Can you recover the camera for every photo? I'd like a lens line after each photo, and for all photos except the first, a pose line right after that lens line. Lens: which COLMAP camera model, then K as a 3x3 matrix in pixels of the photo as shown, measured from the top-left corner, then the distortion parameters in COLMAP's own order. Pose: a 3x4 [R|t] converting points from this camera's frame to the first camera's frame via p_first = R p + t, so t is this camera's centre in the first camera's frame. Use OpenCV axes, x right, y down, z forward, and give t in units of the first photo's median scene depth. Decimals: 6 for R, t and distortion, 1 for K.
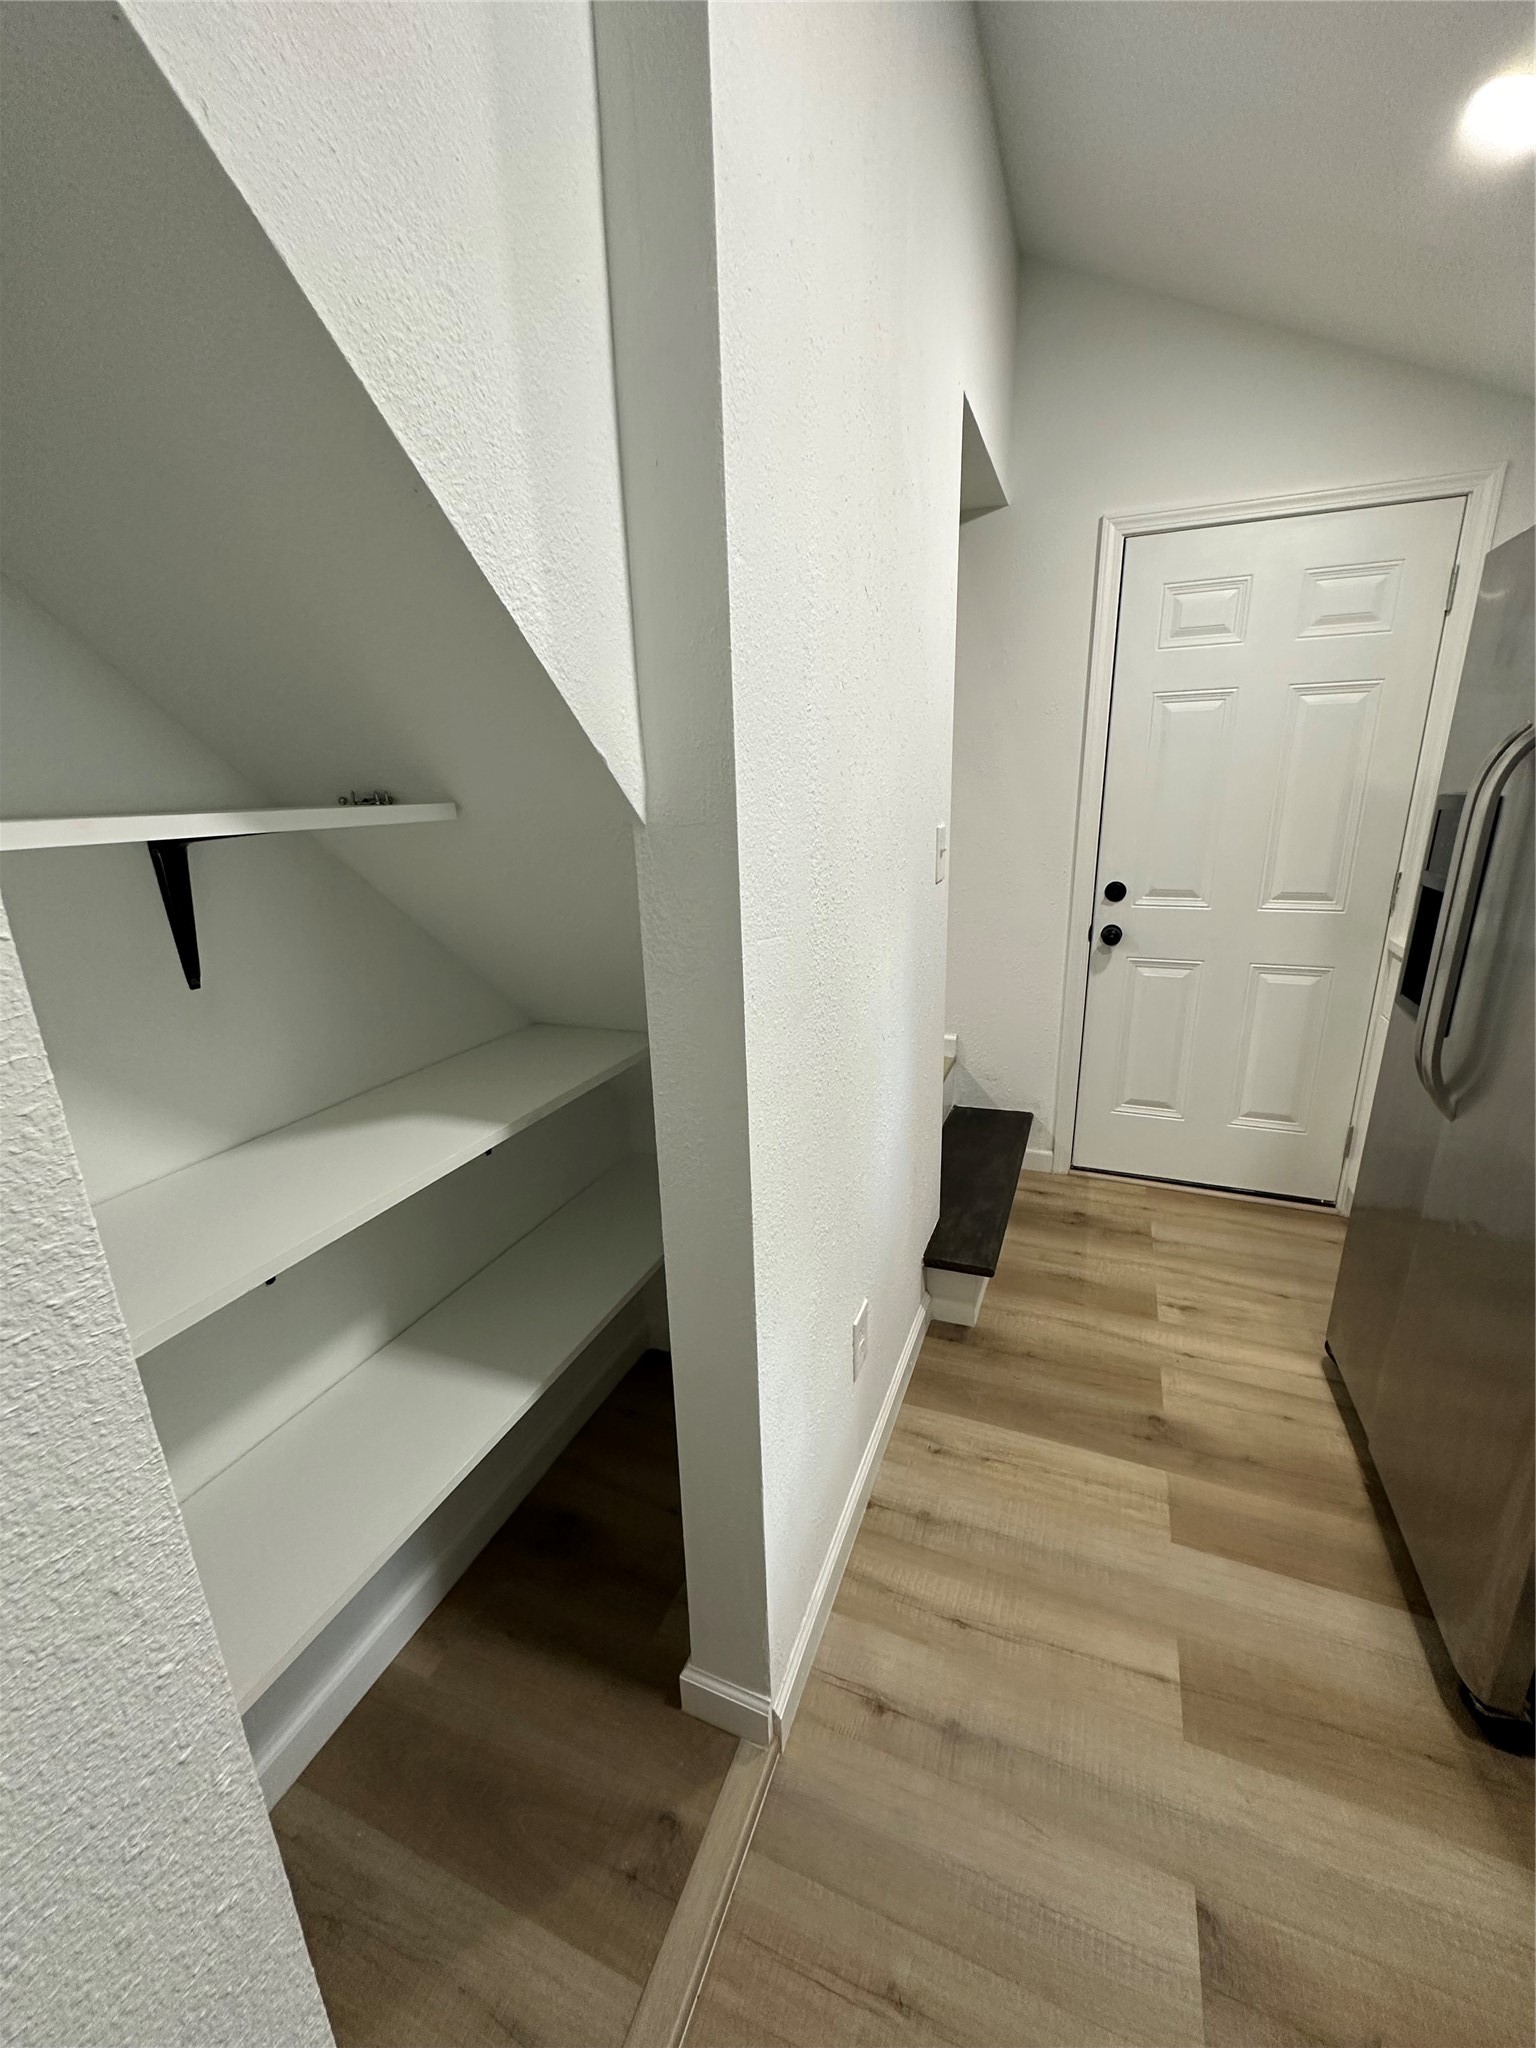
lens RADIAL K [[819.9, 0, 768.3], [0, 819.9, 1024.1], [0, 0, 1]] dist [-0.004286, 0.000520]
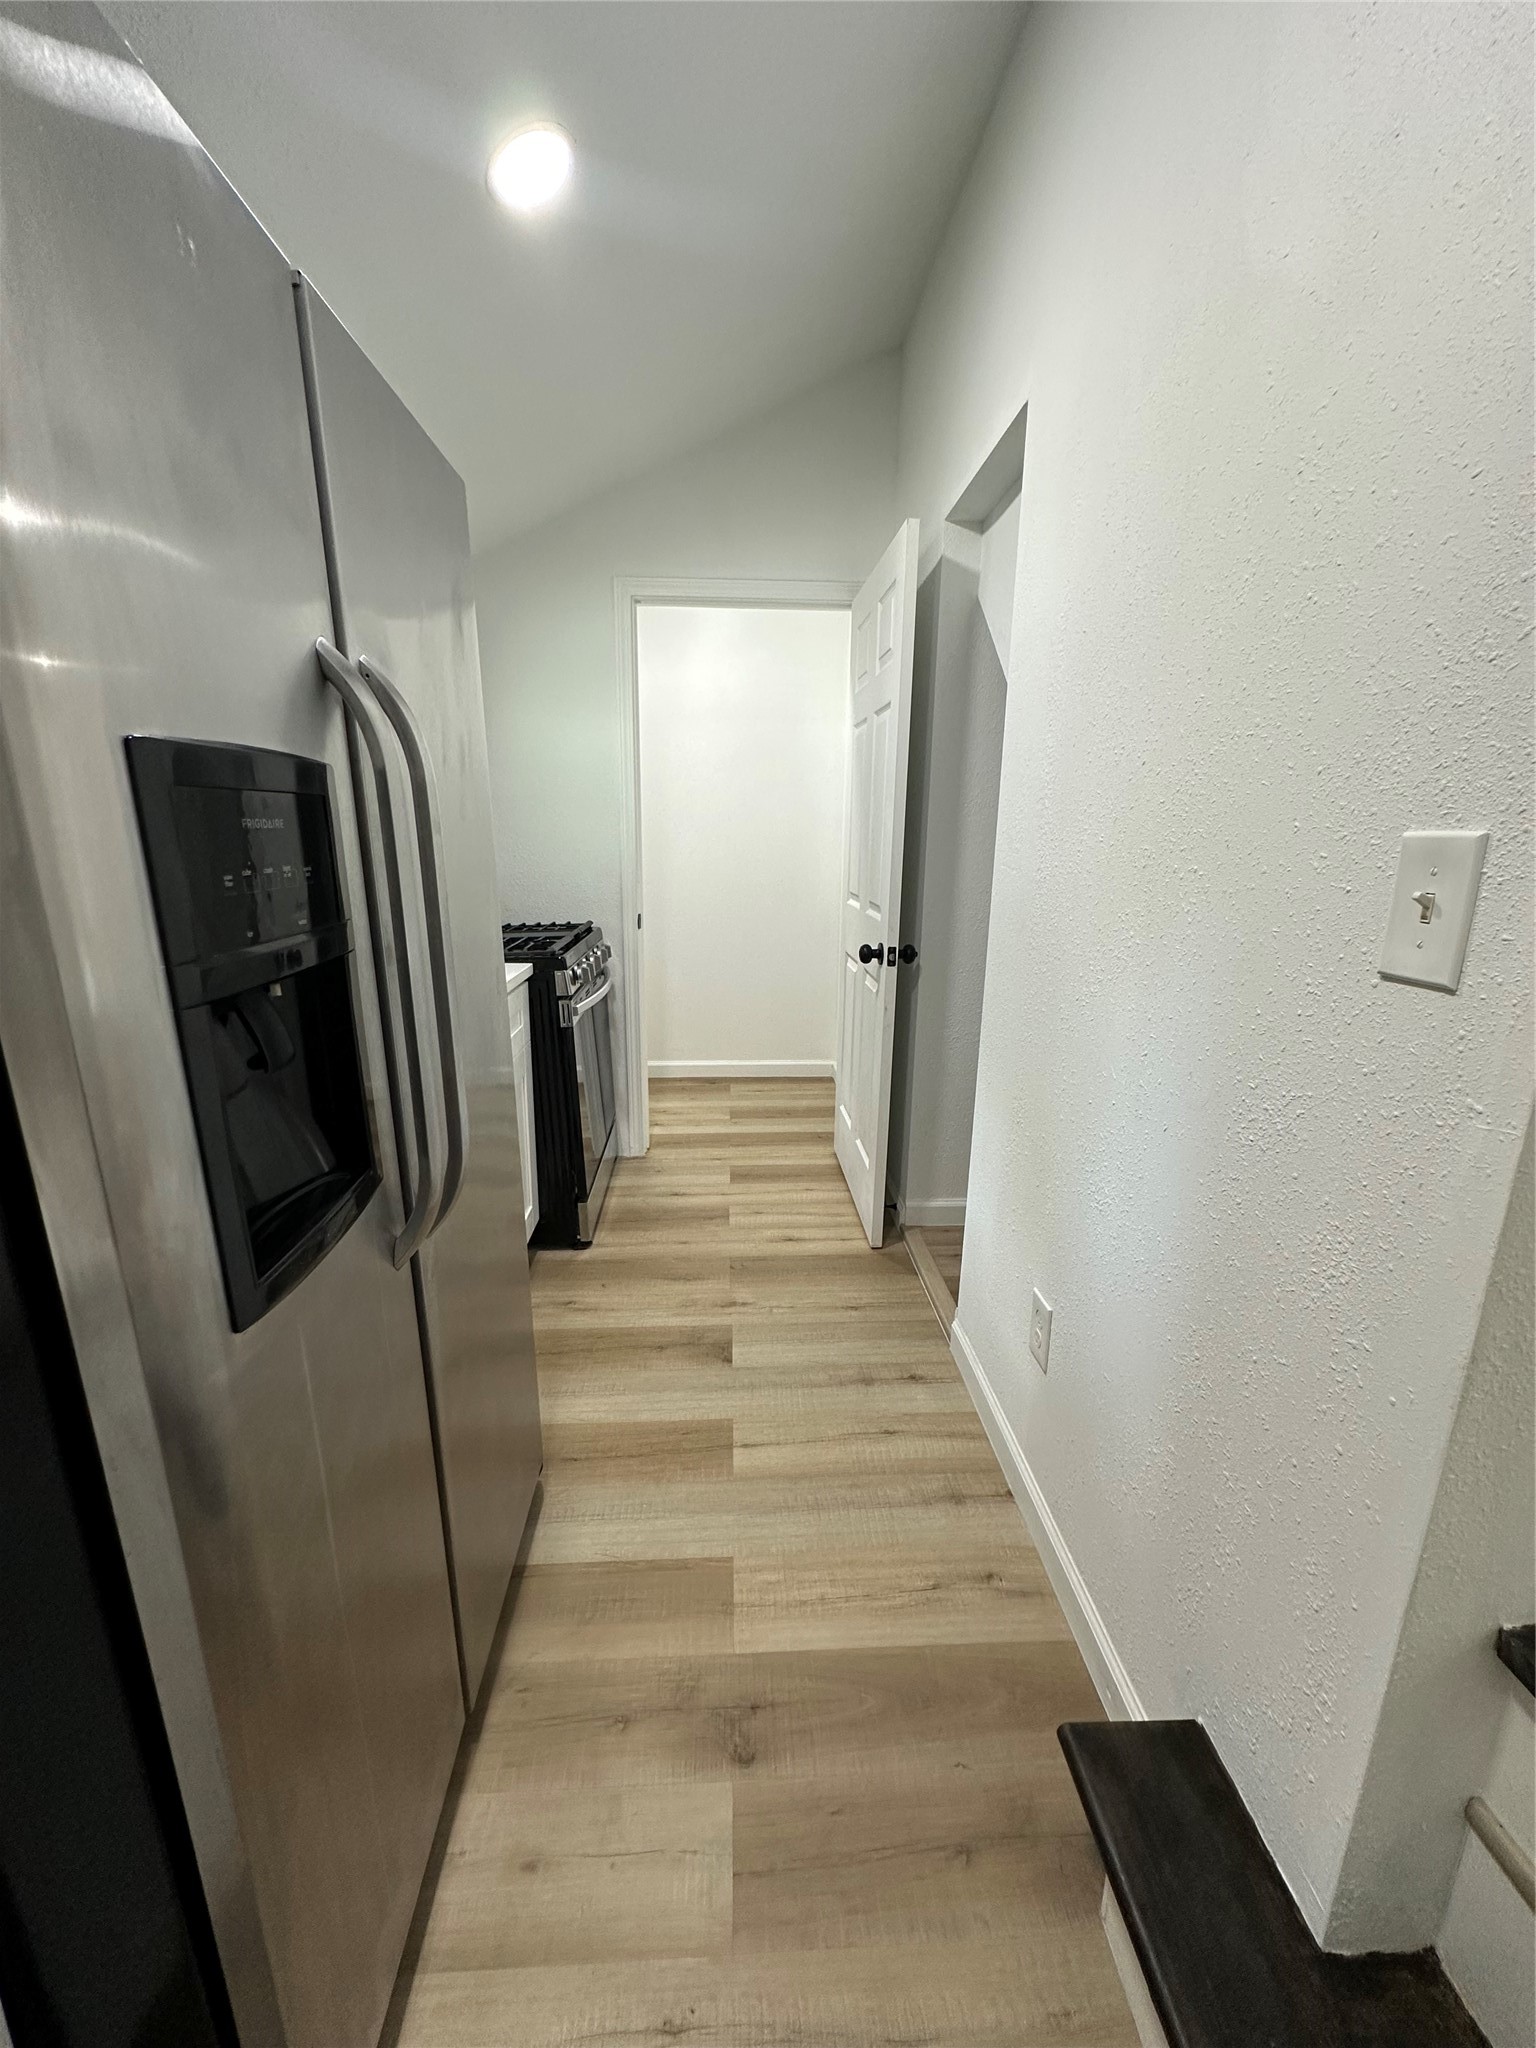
lens RADIAL K [[819.9, 0, 767.1], [0, 819.9, 1024.6], [0, 0, 1]] dist [-0.004286, 0.000520]
pose [[-0.908148, 0.116048, -0.402244, 0.746116], [-0.100428, 0.872371, 0.478418, -0.368045], [0.406425, 0.474871, -0.780587, 1.422270]]
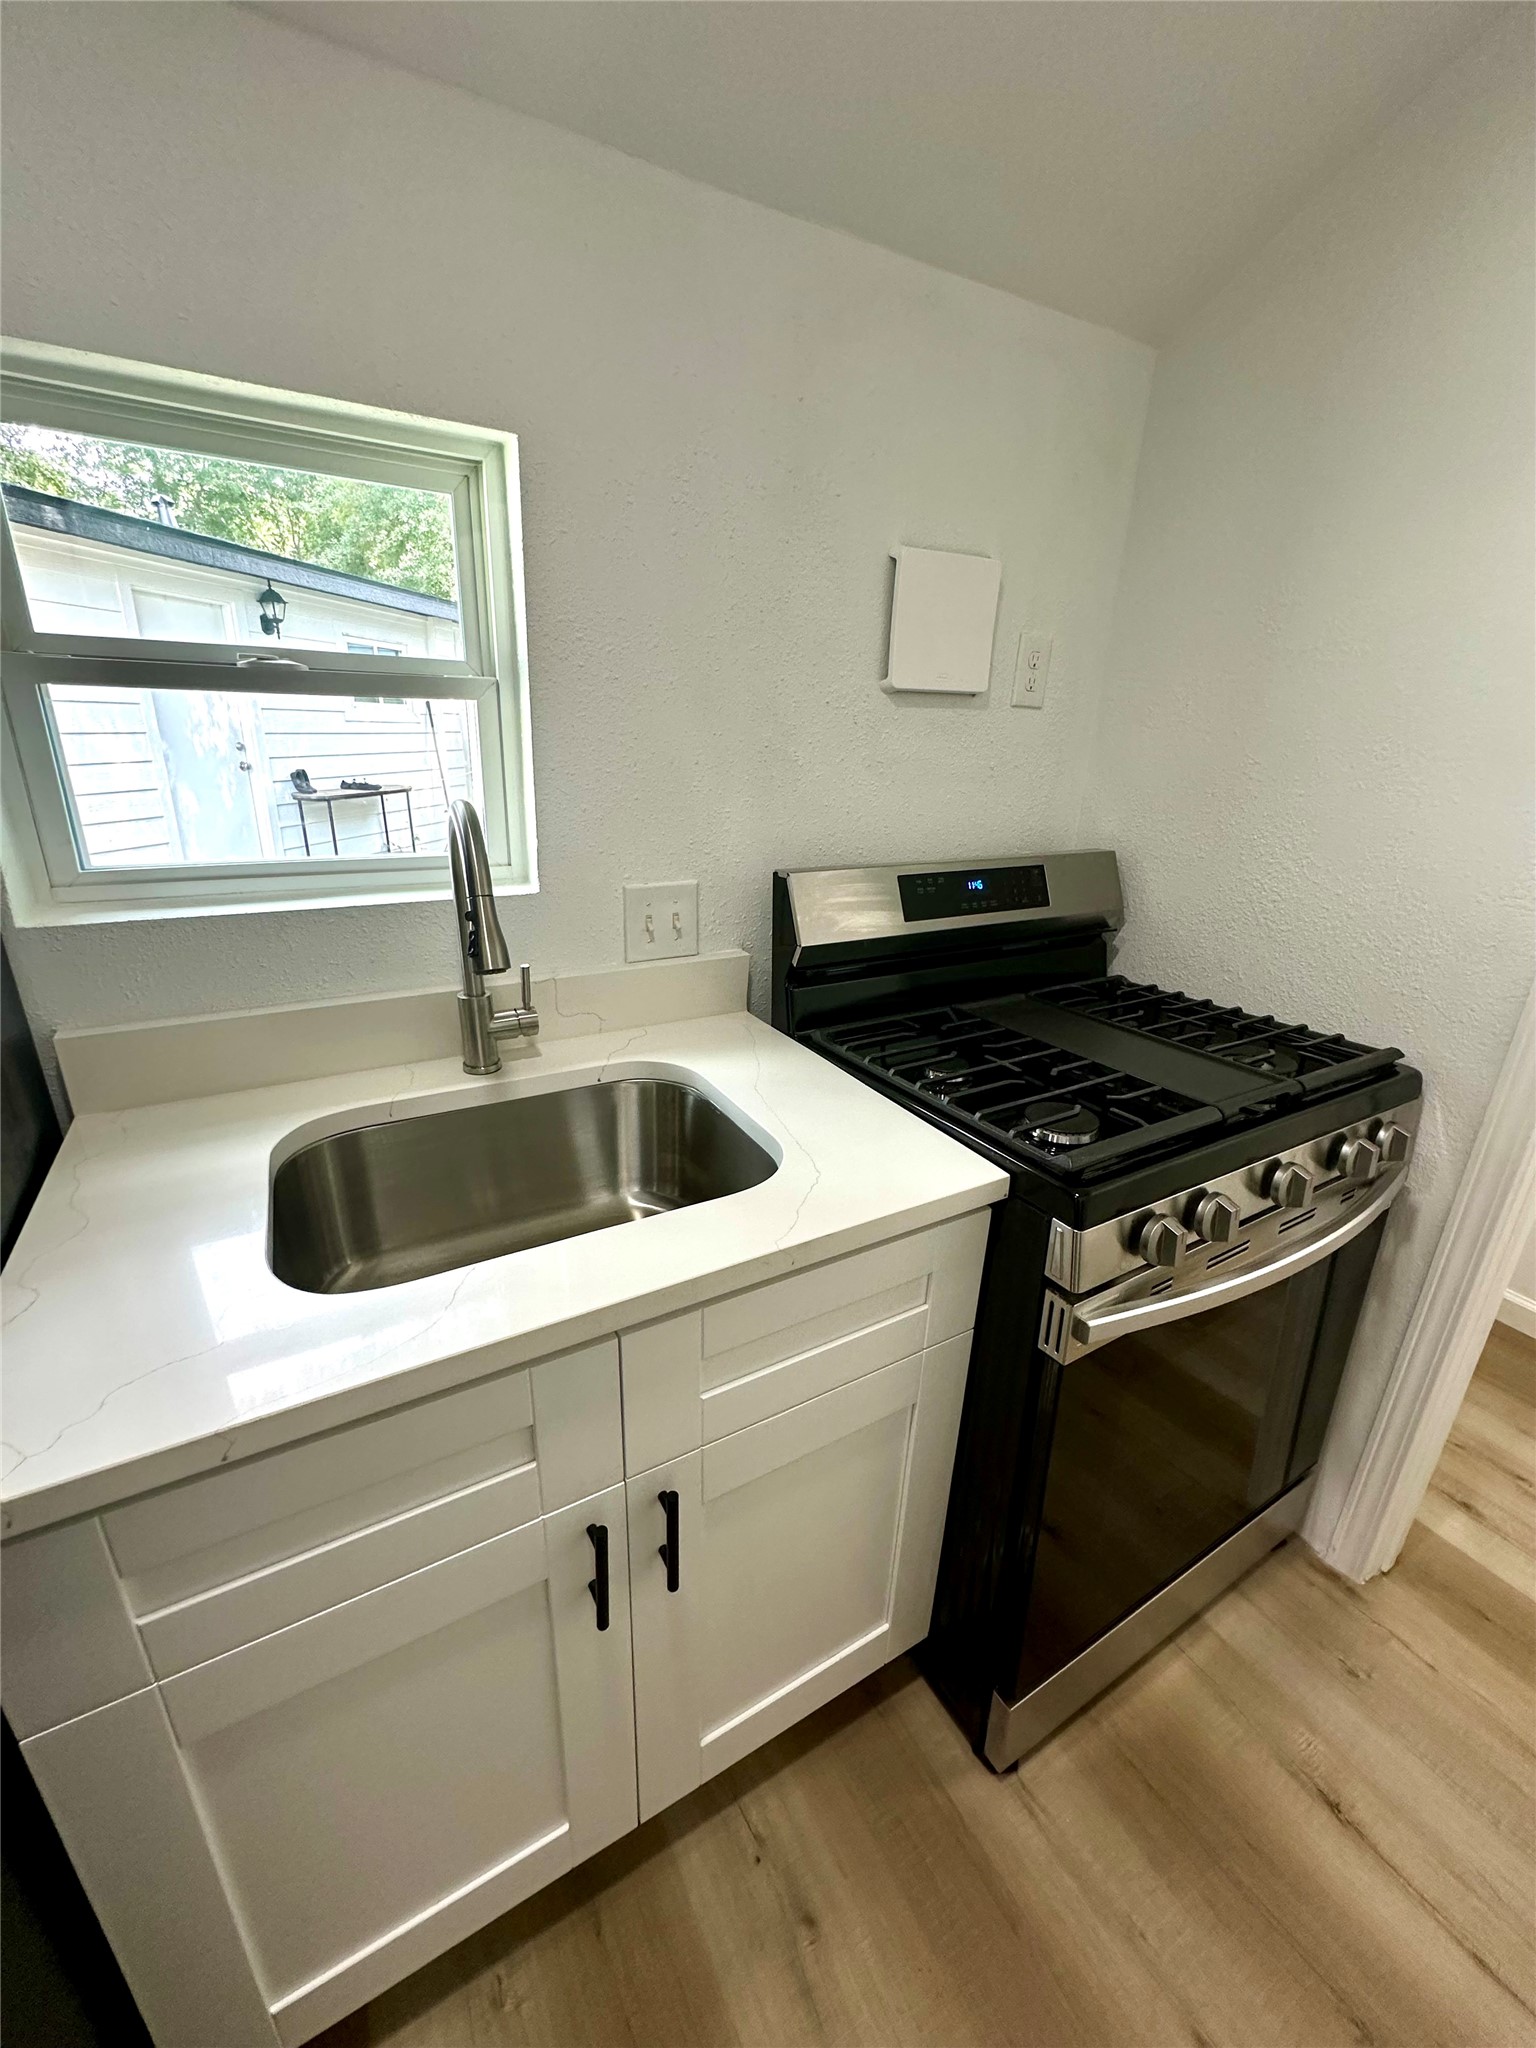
lens RADIAL K [[819.9, 0, 774.3], [0, 819.9, 1028.9], [0, 0, 1]] dist [-0.004286, 0.000520]
pose [[-0.787384, -0.207450, 0.580509, 0.337794], [0.163751, 0.837464, 0.521382, -0.133267], [-0.594316, 0.505587, -0.625436, 0.453415]]
